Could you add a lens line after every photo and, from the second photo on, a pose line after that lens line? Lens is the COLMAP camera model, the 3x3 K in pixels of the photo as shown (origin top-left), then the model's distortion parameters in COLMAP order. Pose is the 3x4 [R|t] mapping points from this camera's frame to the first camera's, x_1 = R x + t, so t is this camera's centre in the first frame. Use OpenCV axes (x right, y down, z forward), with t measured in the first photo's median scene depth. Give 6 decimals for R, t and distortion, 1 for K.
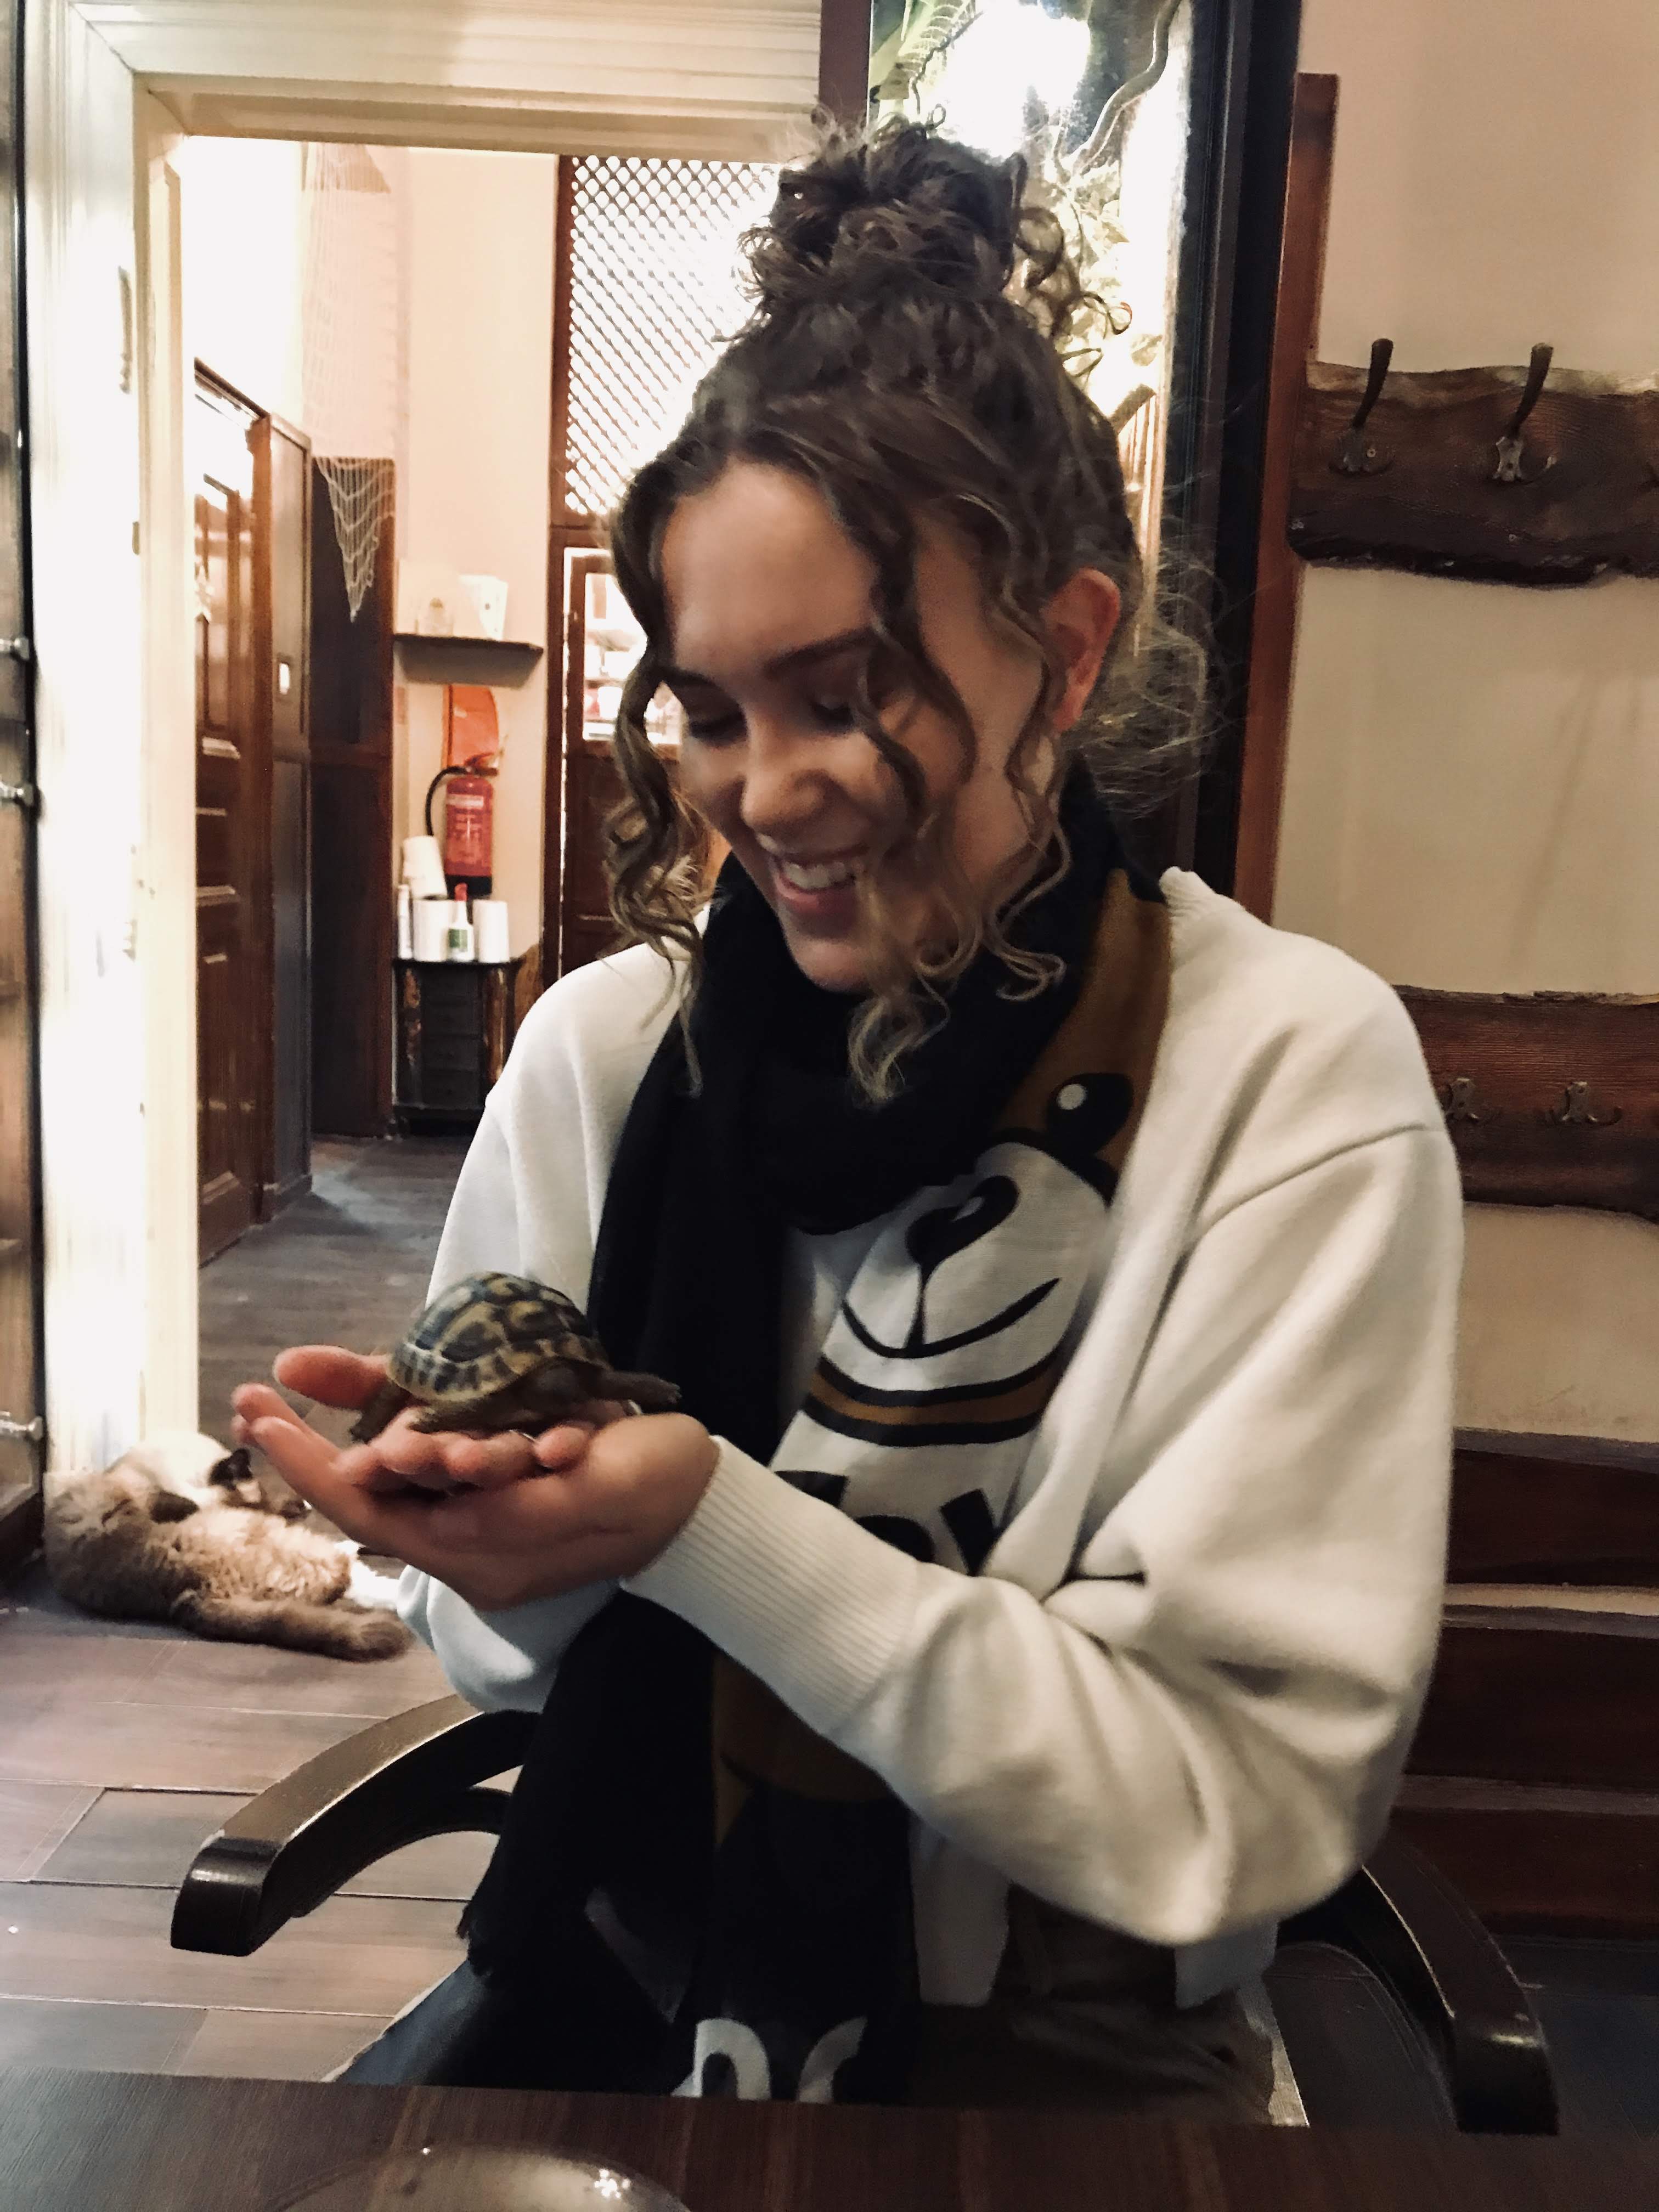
lens RADIAL K [[1888.3, 0, 829.5], [0, 1888.3, 1106.0], [0, 0, 1]] dist [-0.002075, 0.064615]
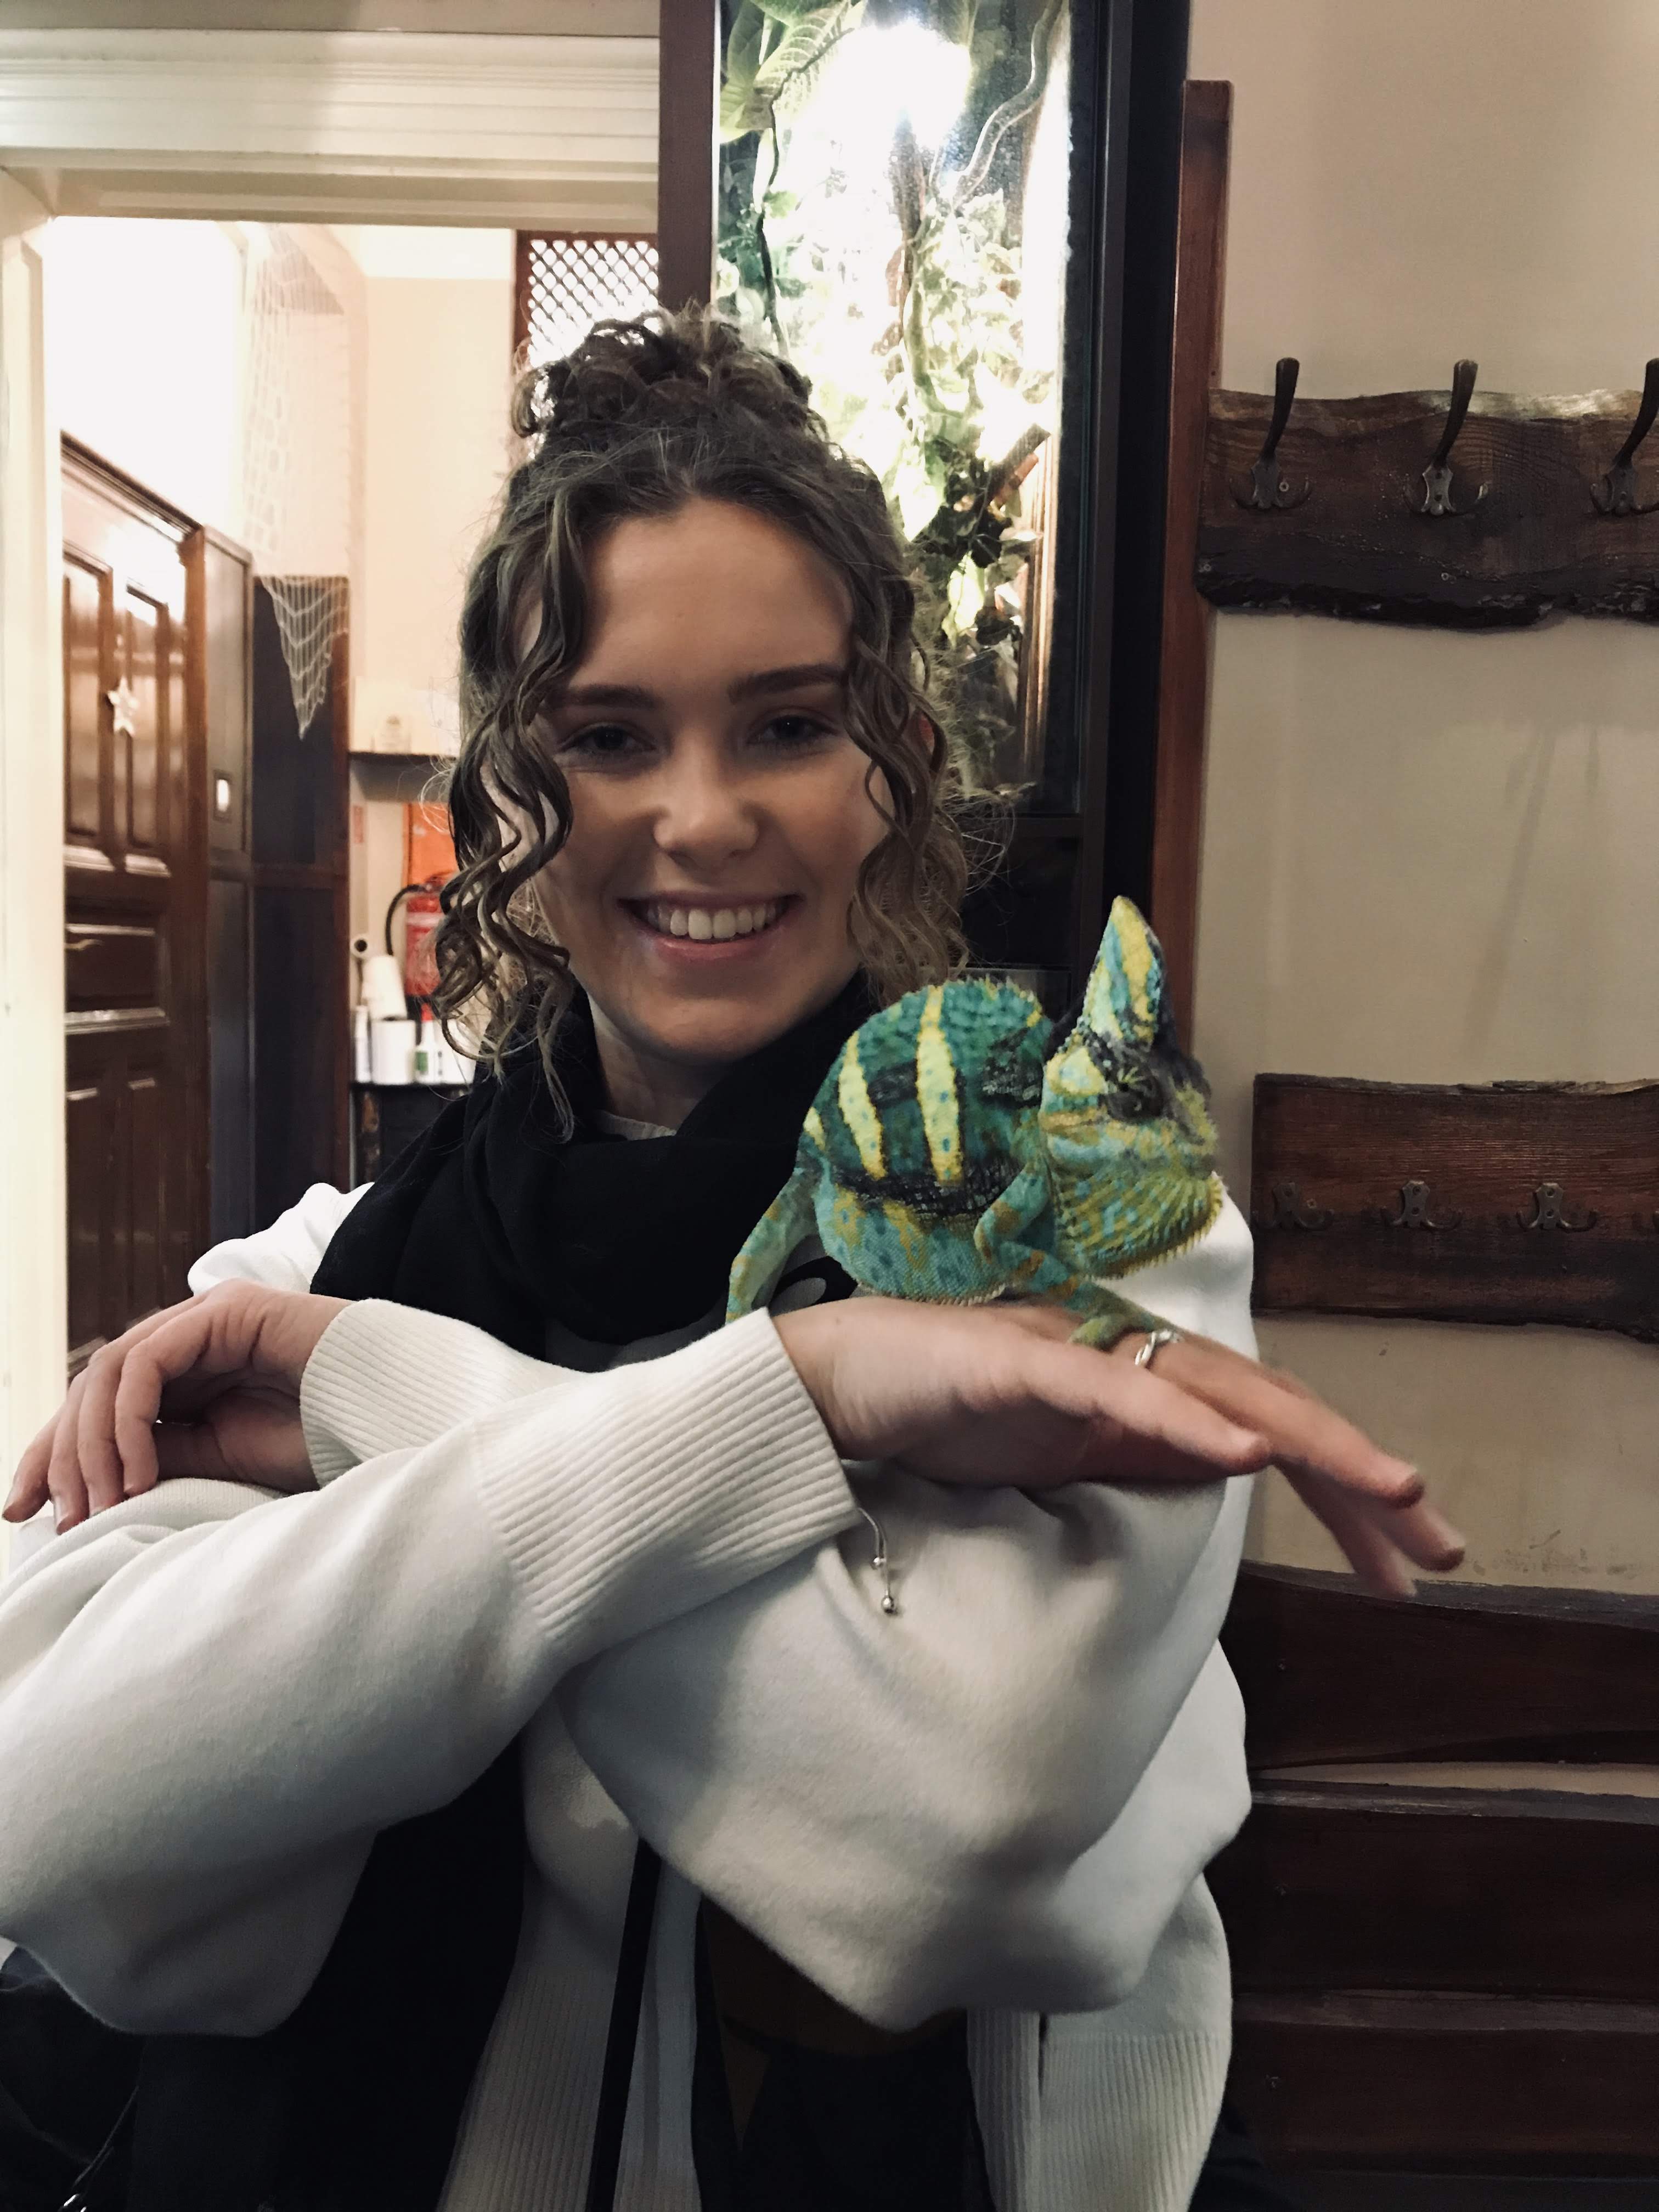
lens RADIAL K [[1888.3, 0, 829.5], [0, 1888.3, 1106.0], [0, 0, 1]] dist [-0.002075, 0.064615]
pose [[0.999784, -0.019224, -0.007894, 0.052694], [0.018681, 0.997783, -0.063872, 0.001298], [0.009104, 0.063711, 0.997927, 0.087969]]
